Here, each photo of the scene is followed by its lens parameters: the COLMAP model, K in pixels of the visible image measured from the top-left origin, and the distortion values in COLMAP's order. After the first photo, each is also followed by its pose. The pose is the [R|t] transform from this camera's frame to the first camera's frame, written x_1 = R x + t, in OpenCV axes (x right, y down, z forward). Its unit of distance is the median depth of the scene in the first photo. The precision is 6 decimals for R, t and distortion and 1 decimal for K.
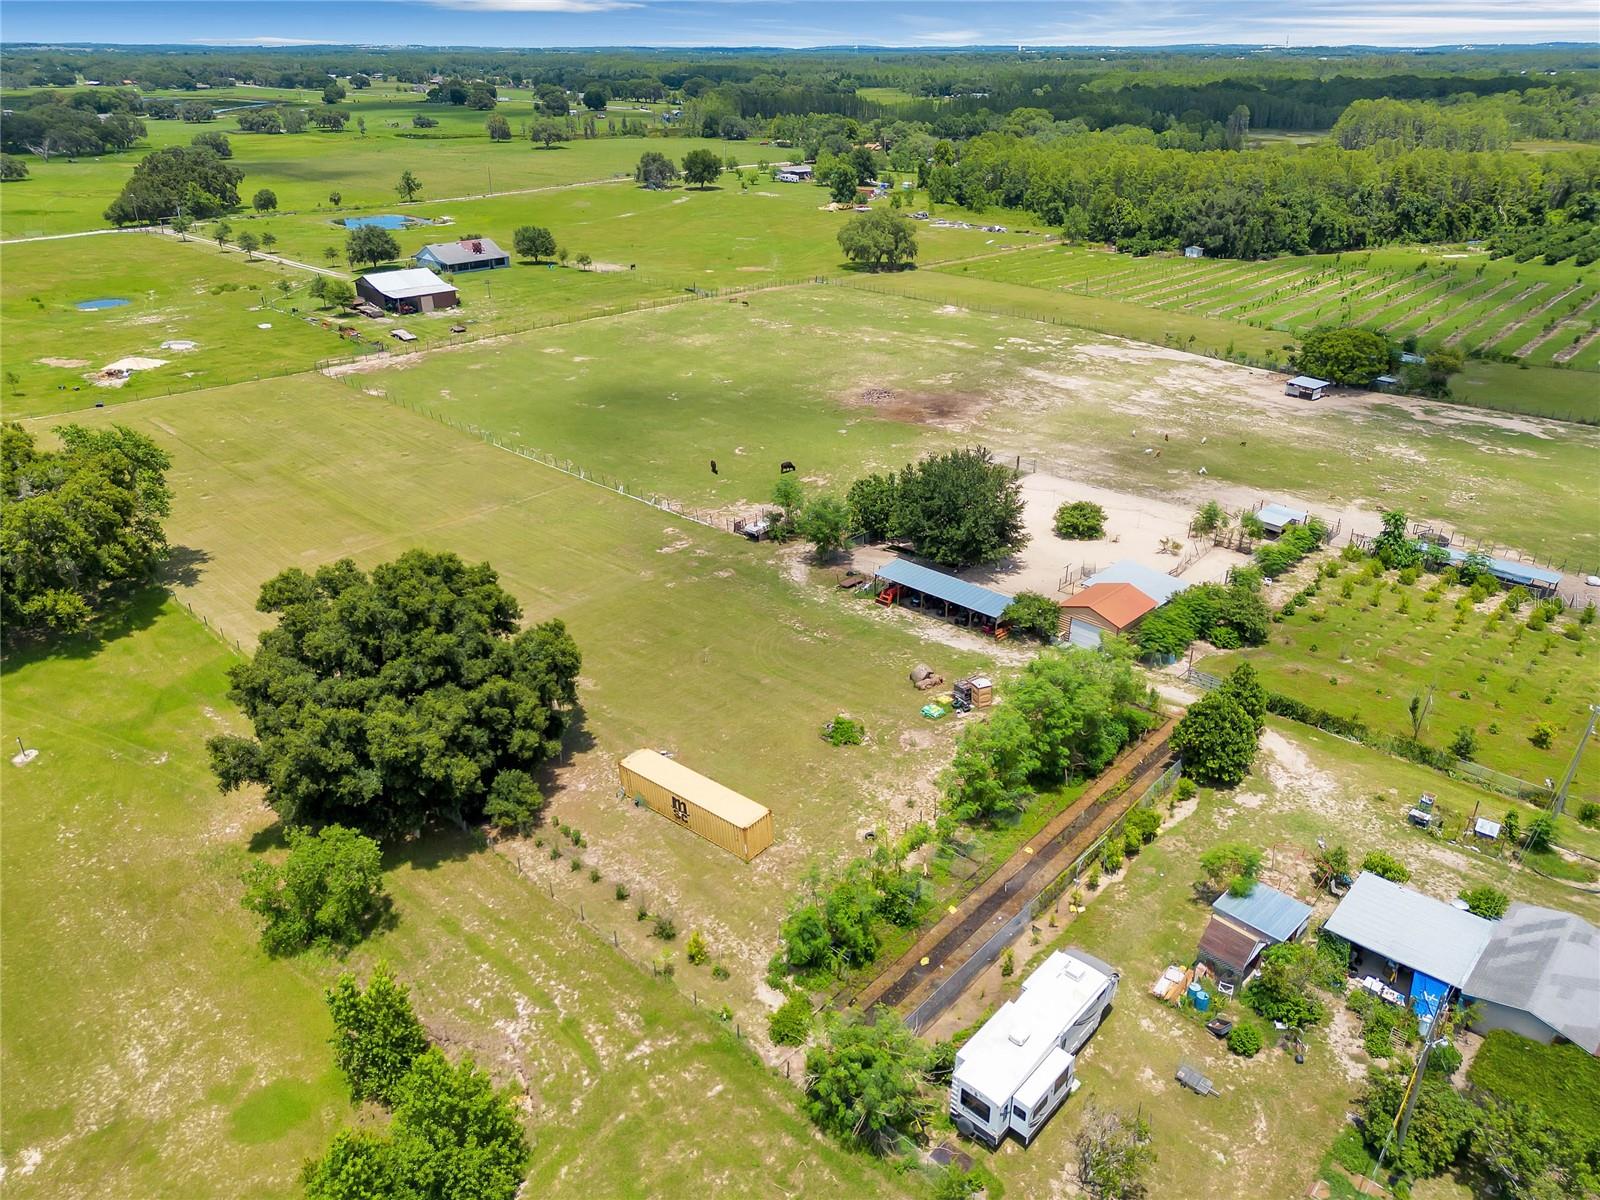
lens RADIAL K [[1133.8, 0, 794.0], [0, 1133.8, 600.6], [0, 0, 1]] dist [0.073820, -0.076718]
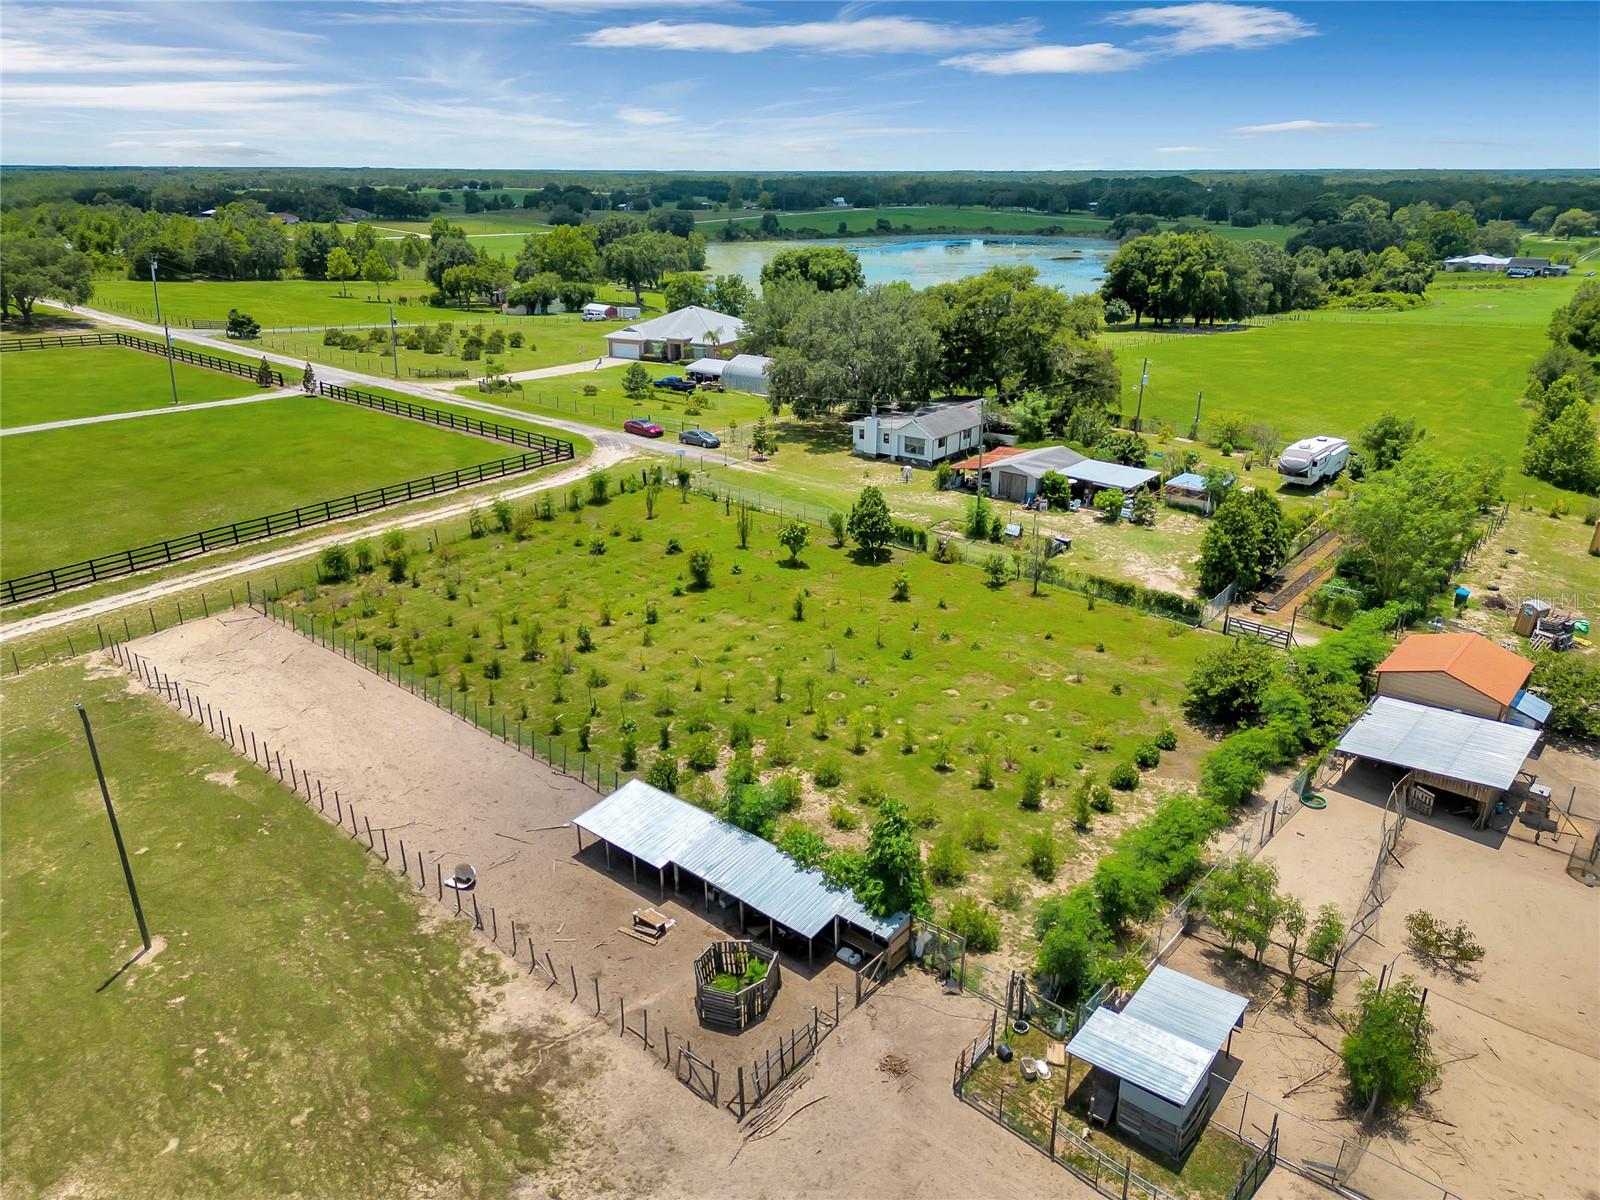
lens RADIAL K [[1133.8, 0, 794.0], [0, 1133.8, 600.6], [0, 0, 1]] dist [0.073820, -0.076718]
pose [[-0.998990, 0.012216, -0.043242, 0.277372], [-0.022948, 0.688669, 0.724713, -0.195791], [0.038632, 0.724973, -0.687693, 0.586451]]
